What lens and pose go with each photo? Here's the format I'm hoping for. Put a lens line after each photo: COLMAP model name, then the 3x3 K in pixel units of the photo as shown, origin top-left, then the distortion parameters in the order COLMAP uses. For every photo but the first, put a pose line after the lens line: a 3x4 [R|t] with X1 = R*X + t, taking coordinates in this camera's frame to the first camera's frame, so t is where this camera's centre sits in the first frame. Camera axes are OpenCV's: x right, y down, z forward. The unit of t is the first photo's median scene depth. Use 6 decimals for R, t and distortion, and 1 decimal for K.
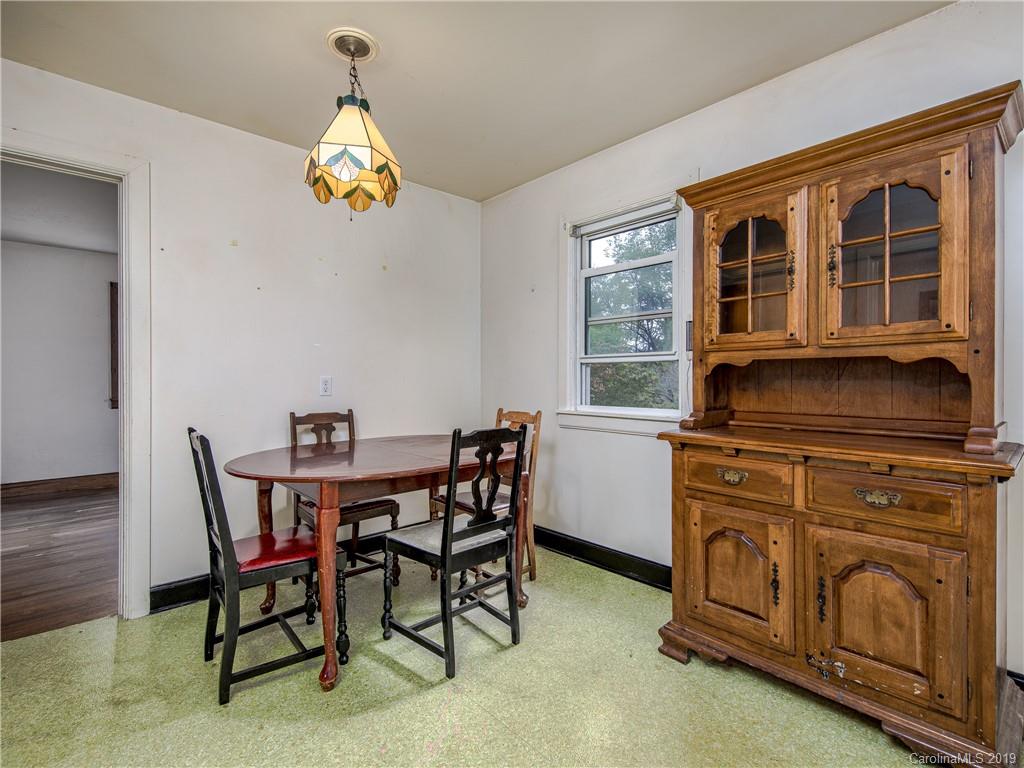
lens RADIAL K [[470.3, 0, 508.8], [0, 470.3, 385.0], [0, 0, 1]] dist [0.001192, -0.000443]
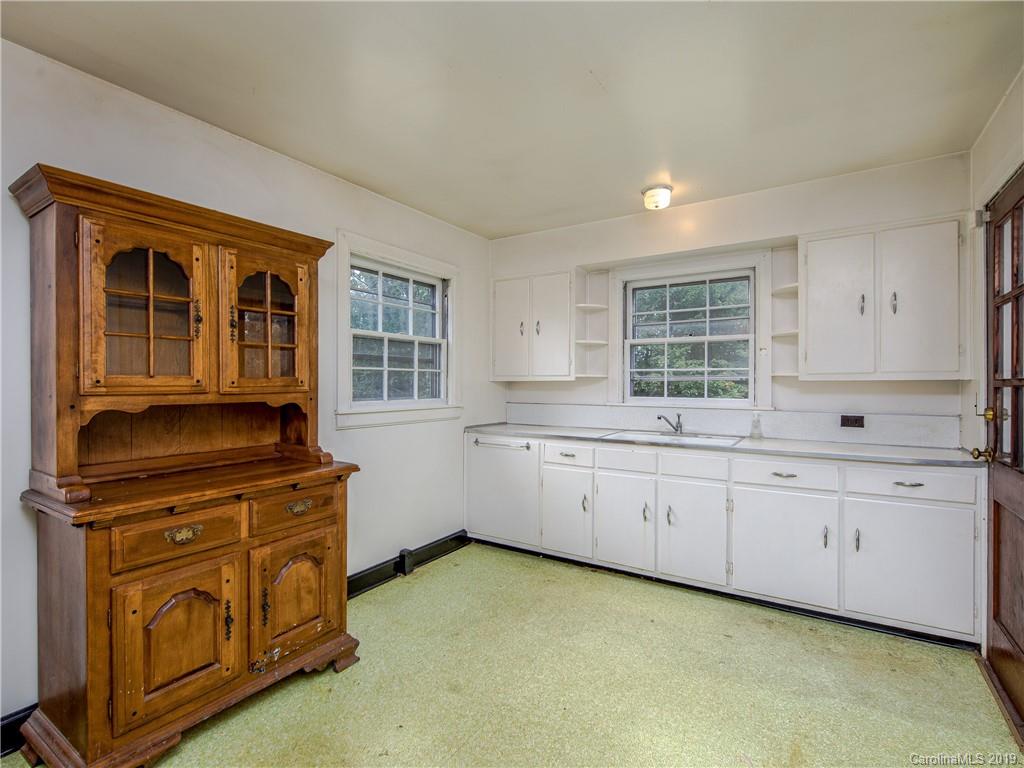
lens RADIAL K [[492.3, 0, 519.6], [0, 492.3, 389.1], [0, 0, 1]] dist [0.000890, 0.000083]
pose [[-0.248090, -0.008758, 0.968697, -0.645252], [0.019112, 0.999720, 0.013933, -0.095649], [-0.968548, 0.021971, -0.247853, 0.613943]]
